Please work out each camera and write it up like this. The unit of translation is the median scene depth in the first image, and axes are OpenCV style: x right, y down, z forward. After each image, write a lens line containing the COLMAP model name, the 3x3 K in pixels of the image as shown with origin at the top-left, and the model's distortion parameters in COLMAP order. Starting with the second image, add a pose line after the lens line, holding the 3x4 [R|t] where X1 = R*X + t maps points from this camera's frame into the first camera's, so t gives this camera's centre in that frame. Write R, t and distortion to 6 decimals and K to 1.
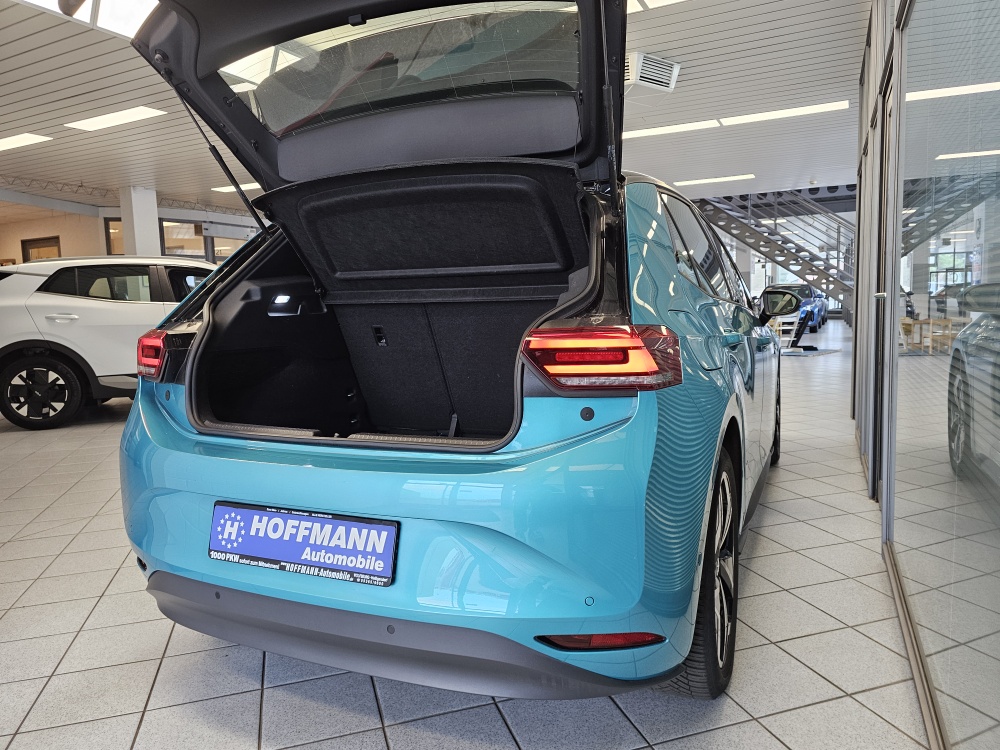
lens RADIAL K [[685.6, 0, 511.4], [0, 685.6, 379.5], [0, 0, 1]] dist [0.043505, -0.050252]
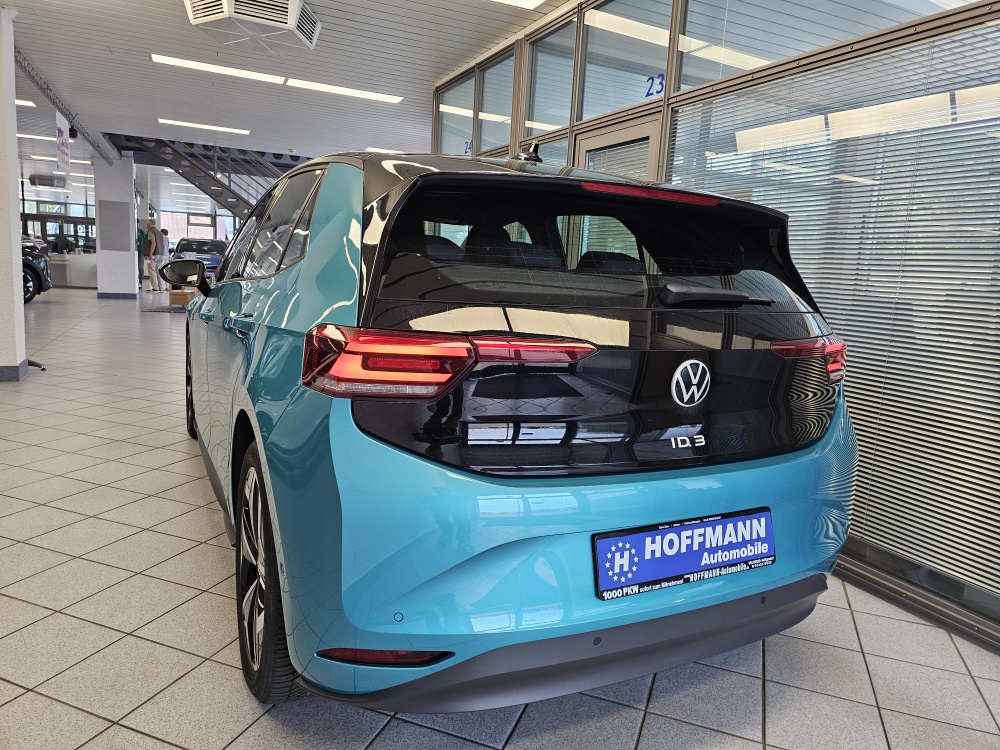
lens RADIAL K [[685.6, 0, 497.5], [0, 685.6, 377.0], [0, 0, 1]] dist [0.043505, -0.050252]
pose [[0.611988, -0.063678, 0.788300, -1.246524], [0.011080, 0.997346, 0.071963, -0.090547], [-0.790790, -0.035306, 0.611069, 0.616767]]
